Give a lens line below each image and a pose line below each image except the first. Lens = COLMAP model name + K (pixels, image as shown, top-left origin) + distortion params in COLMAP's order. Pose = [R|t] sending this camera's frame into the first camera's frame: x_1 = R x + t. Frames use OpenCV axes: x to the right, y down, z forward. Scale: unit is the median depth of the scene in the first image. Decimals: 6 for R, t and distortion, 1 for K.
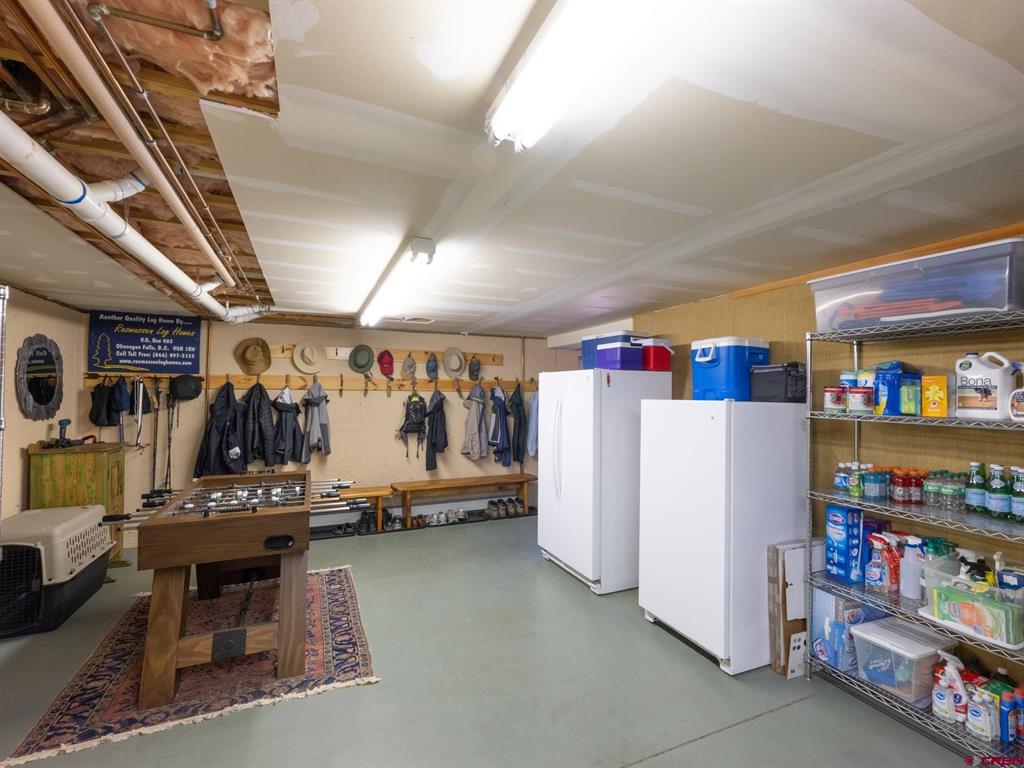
lens RADIAL K [[467.9, 0, 514.7], [0, 467.9, 383.9], [0, 0, 1]] dist [-0.004090, 0.000337]
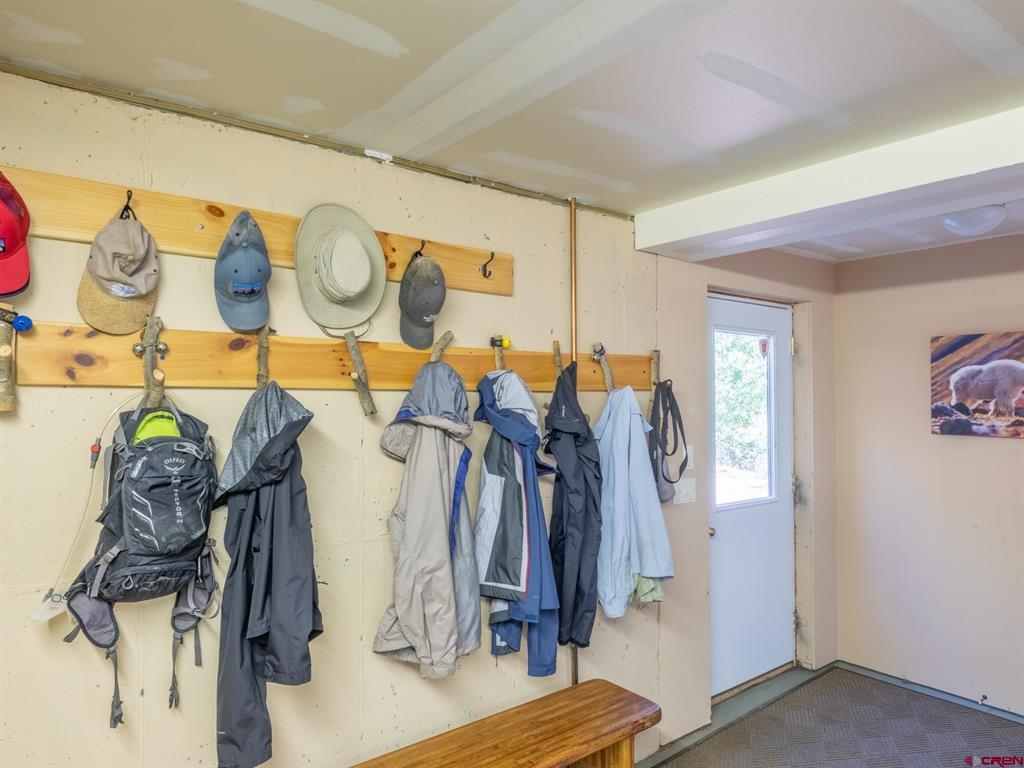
lens RADIAL K [[661.5, 0, 508.4], [0, 661.5, 390.5], [0, 0, 1]] dist [-0.007429, -0.003522]
pose [[0.969713, -0.004587, 0.244206, -0.136710], [0.002824, 0.999967, 0.007568, 0.014848], [-0.244233, -0.006650, 0.969694, 0.693176]]
